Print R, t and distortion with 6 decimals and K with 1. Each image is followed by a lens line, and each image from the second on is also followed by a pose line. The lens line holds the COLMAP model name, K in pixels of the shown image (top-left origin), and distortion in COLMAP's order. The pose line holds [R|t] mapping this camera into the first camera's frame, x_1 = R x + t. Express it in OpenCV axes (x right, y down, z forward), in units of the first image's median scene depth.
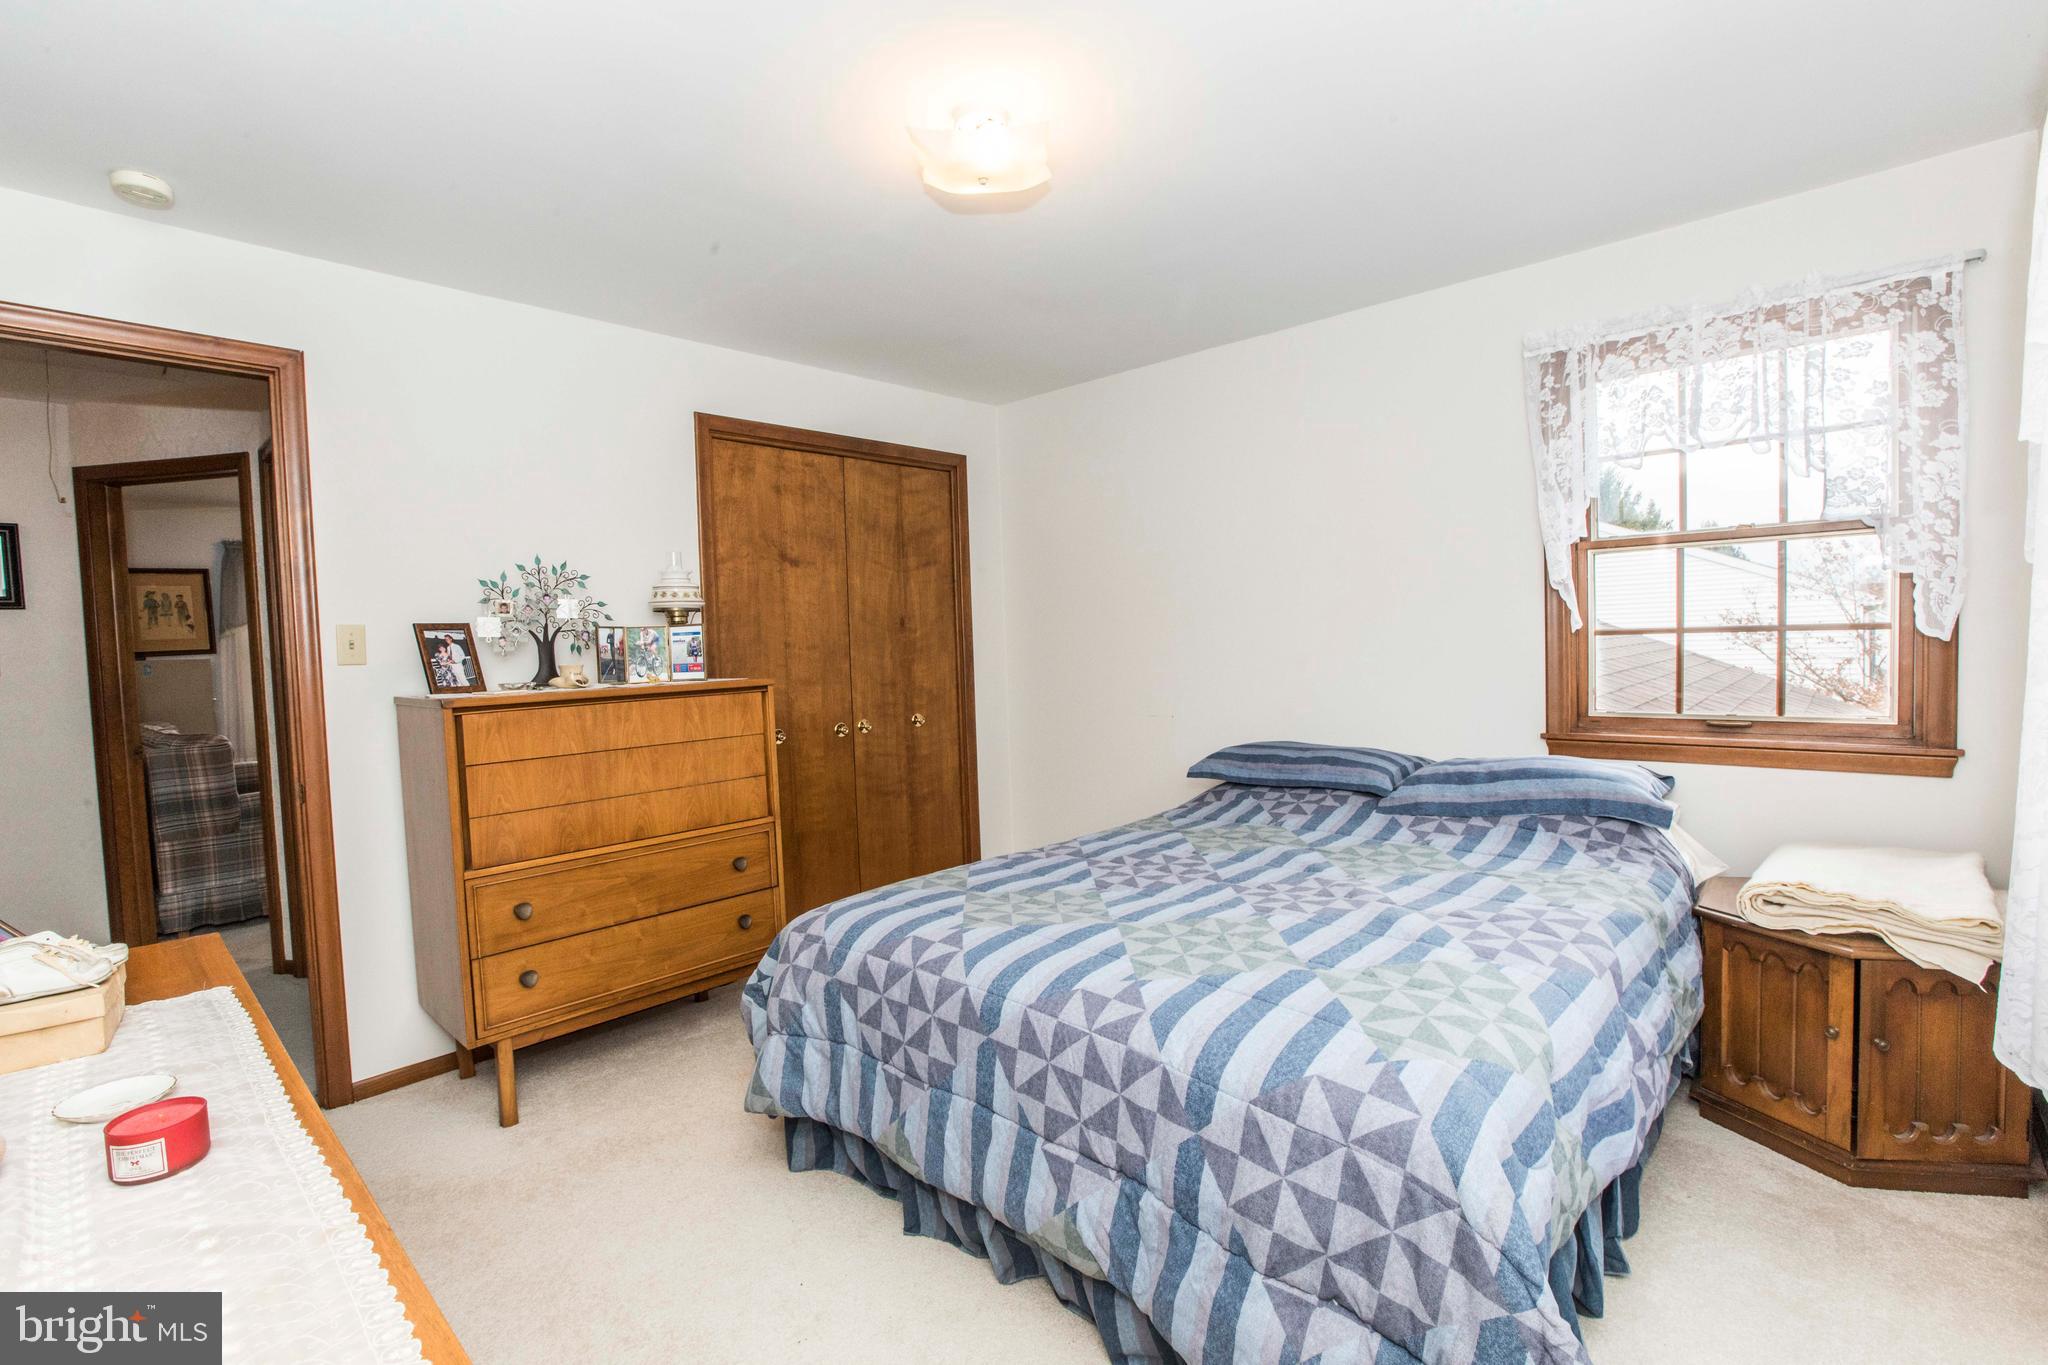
lens RADIAL K [[929.1, 0, 1028.0], [0, 929.1, 694.6], [0, 0, 1]] dist [-0.034222, 0.010037]
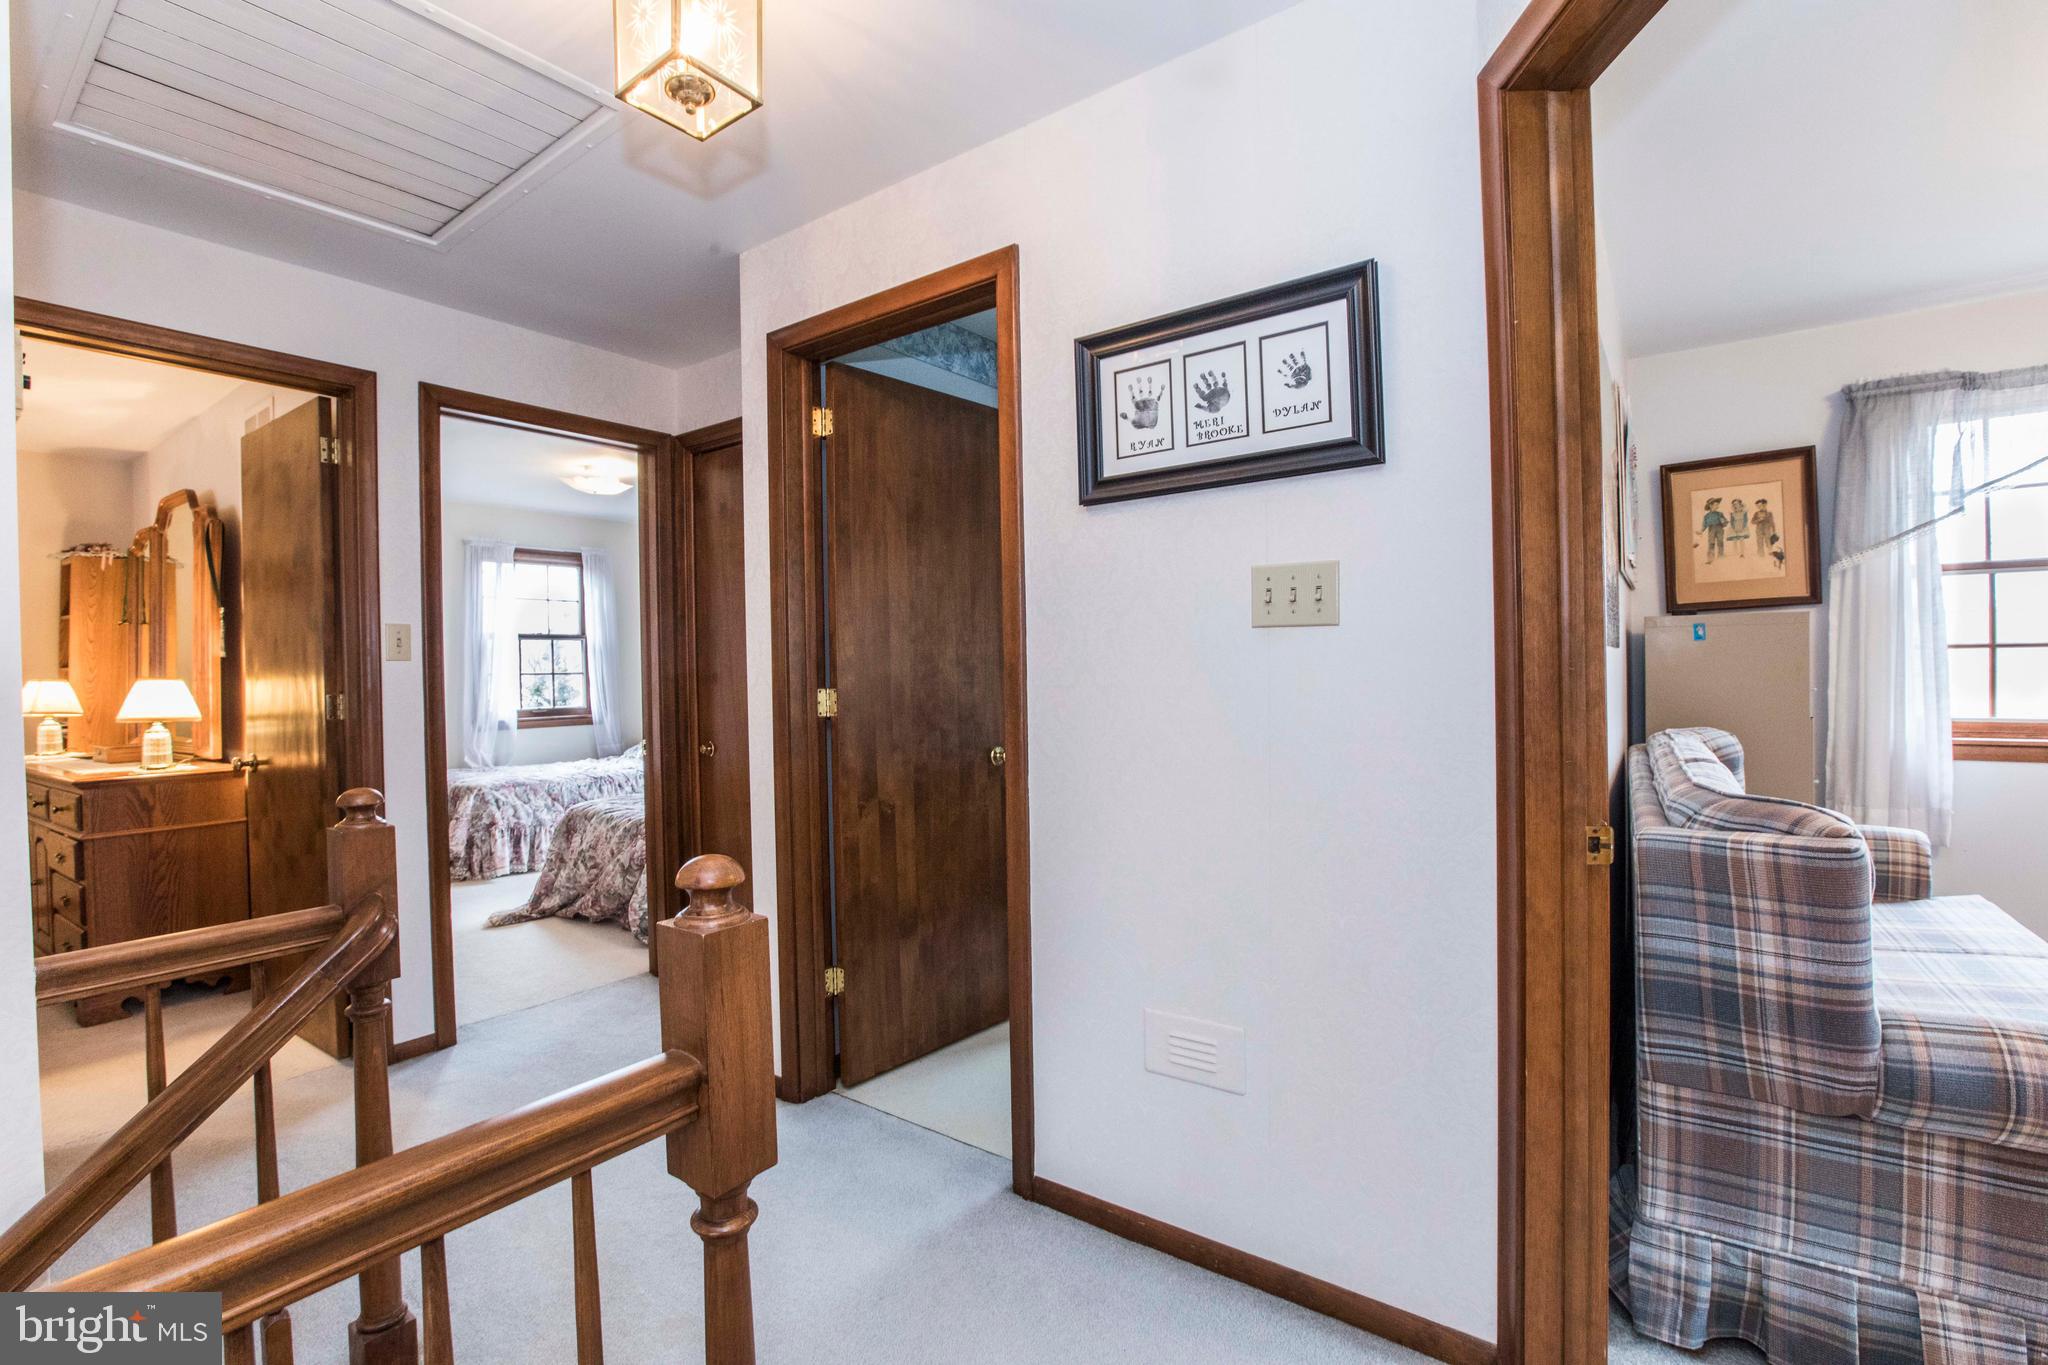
lens RADIAL K [[929.1, 0, 1006.7], [0, 929.1, 681.0], [0, 0, 1]] dist [-0.034222, 0.010037]
pose [[0.121990, 0.042875, -0.991605, -0.440882], [-0.035866, 0.998604, 0.038766, -0.003709], [0.991883, 0.030836, 0.123358, 0.485298]]
